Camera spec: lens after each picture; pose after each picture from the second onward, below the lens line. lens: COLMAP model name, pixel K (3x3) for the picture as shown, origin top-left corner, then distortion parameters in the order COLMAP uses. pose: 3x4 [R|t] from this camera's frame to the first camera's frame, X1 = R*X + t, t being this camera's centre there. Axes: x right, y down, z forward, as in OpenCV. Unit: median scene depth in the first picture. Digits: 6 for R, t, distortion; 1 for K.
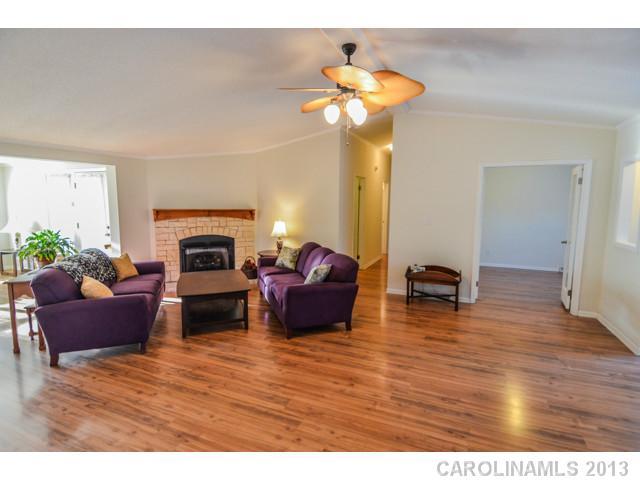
lens RADIAL K [[330.3, 0, 321.3], [0, 330.3, 239.5], [0, 0, 1]] dist [0.022574, -0.018262]
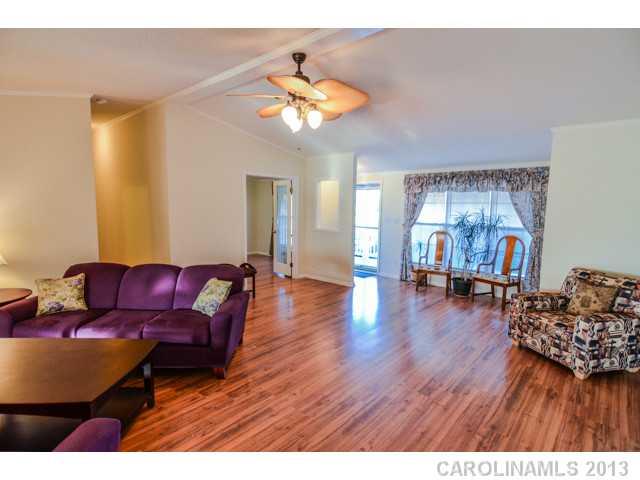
lens RADIAL K [[330.3, 0, 317.7], [0, 330.3, 237.7], [0, 0, 1]] dist [0.022574, -0.018262]
pose [[0.311191, -0.099507, 0.945124, -0.551746], [0.092302, 0.992966, 0.074152, -0.054041], [-0.945855, 0.064161, 0.318186, 0.376486]]
